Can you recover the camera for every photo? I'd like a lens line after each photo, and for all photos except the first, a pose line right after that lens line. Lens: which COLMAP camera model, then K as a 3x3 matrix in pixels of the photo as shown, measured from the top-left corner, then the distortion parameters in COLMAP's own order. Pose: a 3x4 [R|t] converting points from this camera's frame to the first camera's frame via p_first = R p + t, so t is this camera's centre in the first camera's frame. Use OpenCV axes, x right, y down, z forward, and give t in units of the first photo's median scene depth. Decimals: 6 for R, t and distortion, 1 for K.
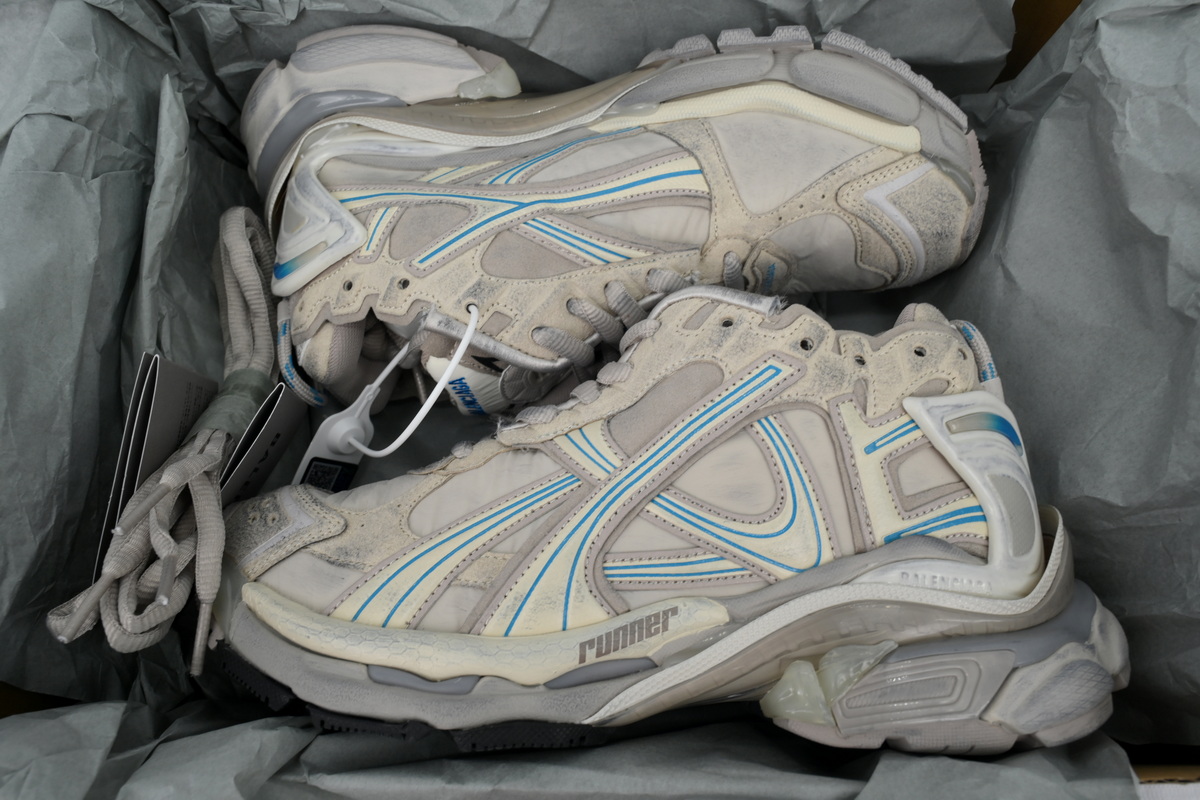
lens RADIAL K [[835.6, 0, 596.9], [0, 835.6, 402.2], [0, 0, 1]] dist [-0.005679, 0.000442]
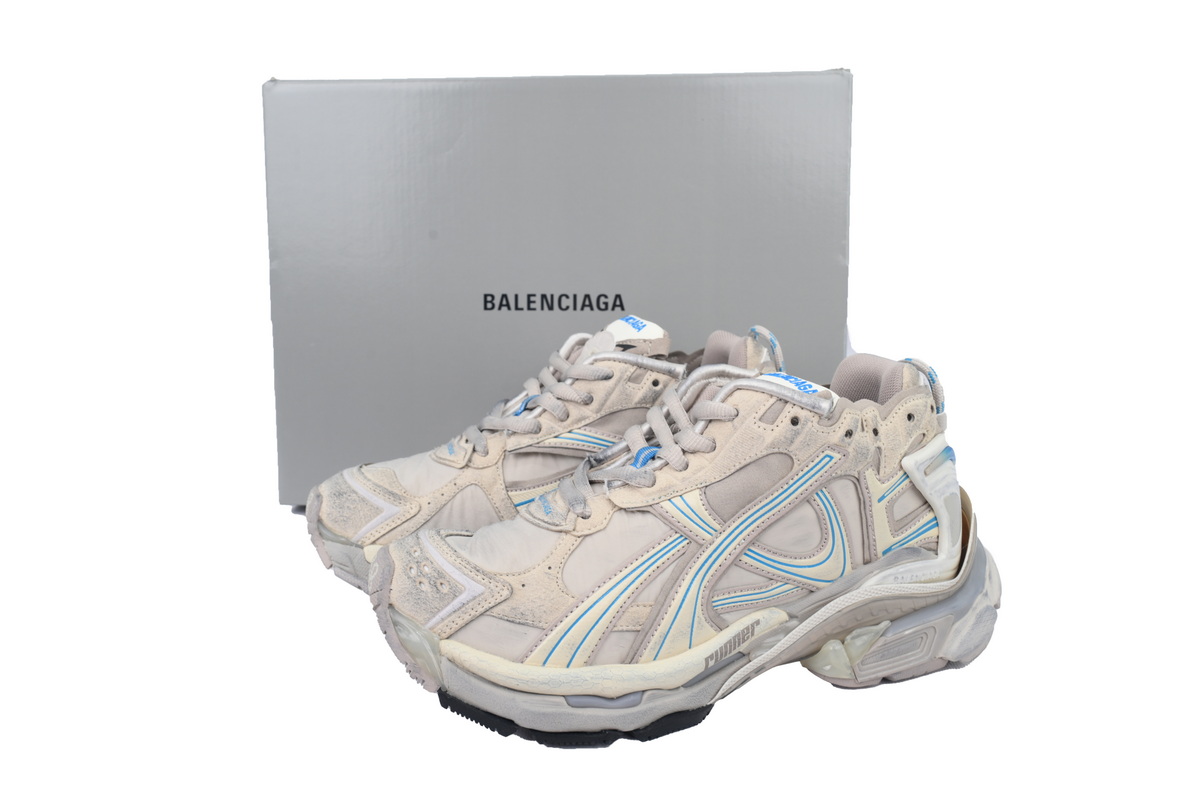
lens RADIAL K [[934.0, 0, 597.2], [0, 934.0, 401.9], [0, 0, 1]] dist [-0.007323, -0.003927]
pose [[0.953227, -0.097742, 0.286014, -0.590253], [-0.012378, 0.932853, 0.360044, -0.678999], [-0.302000, -0.346744, 0.888012, -0.232085]]
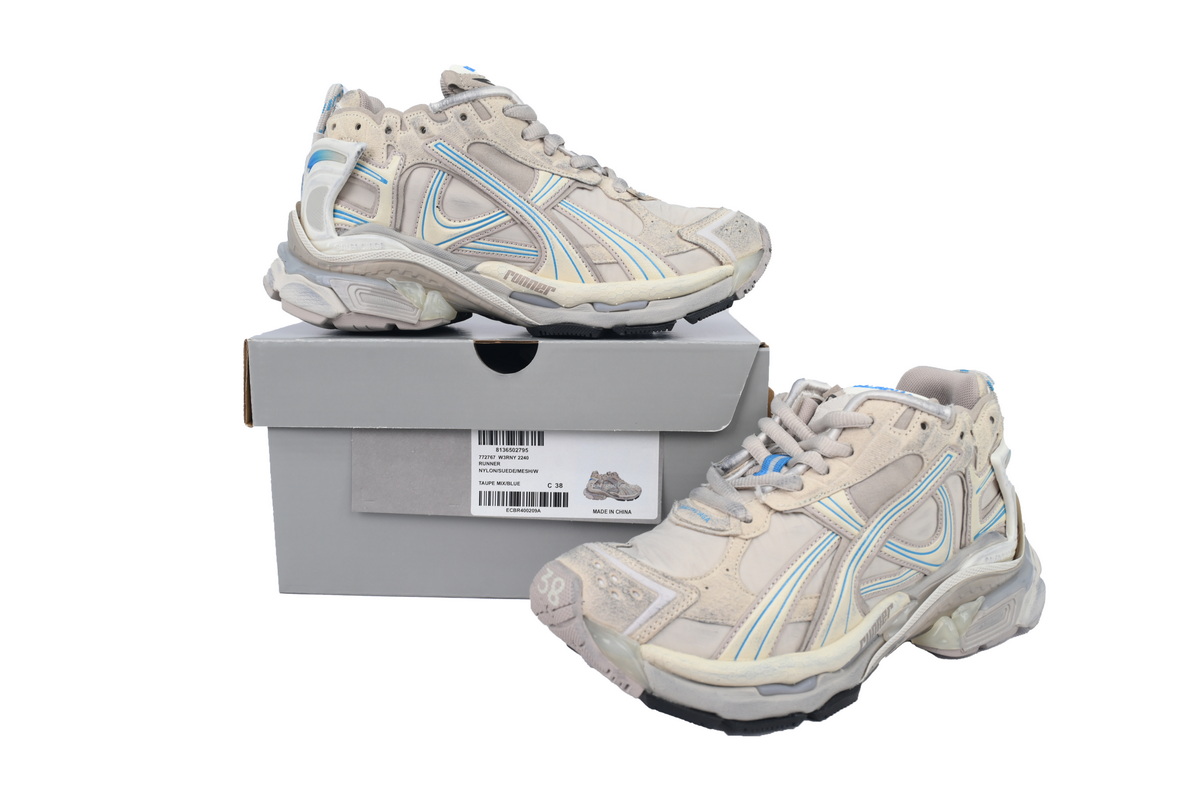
lens RADIAL K [[934.0, 0, 604.7], [0, 934.0, 398.4], [0, 0, 1]] dist [-0.007323, -0.003927]
pose [[0.856106, -0.116624, 0.503470, -1.239764], [-0.065677, 0.941755, 0.329826, -0.689267], [-0.512611, -0.315432, 0.798582, -0.054754]]
